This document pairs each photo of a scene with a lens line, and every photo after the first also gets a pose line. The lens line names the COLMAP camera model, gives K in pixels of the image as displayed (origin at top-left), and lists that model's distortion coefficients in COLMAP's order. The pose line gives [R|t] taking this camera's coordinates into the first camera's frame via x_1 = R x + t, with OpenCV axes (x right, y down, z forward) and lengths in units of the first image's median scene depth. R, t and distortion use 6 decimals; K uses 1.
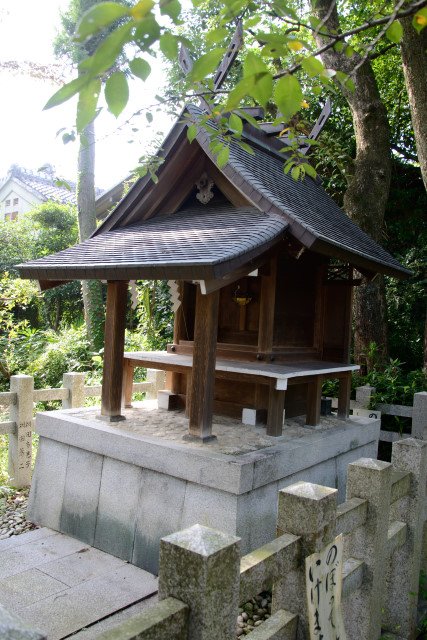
lens RADIAL K [[511.3, 0, 217.6], [0, 511.3, 320.2], [0, 0, 1]] dist [-0.043653, 0.015478]
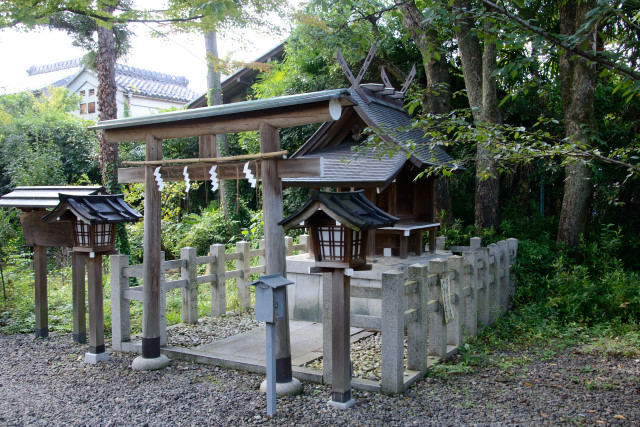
lens RADIAL K [[561.7, 0, 316.6], [0, 561.7, 209.2], [0, 0, 1]] dist [0.010185, -0.002732]
pose [[0.992671, -0.057052, 0.106530, -0.413938], [0.053561, 0.997938, 0.035355, -0.061242], [-0.108327, -0.029390, 0.993681, -1.053693]]
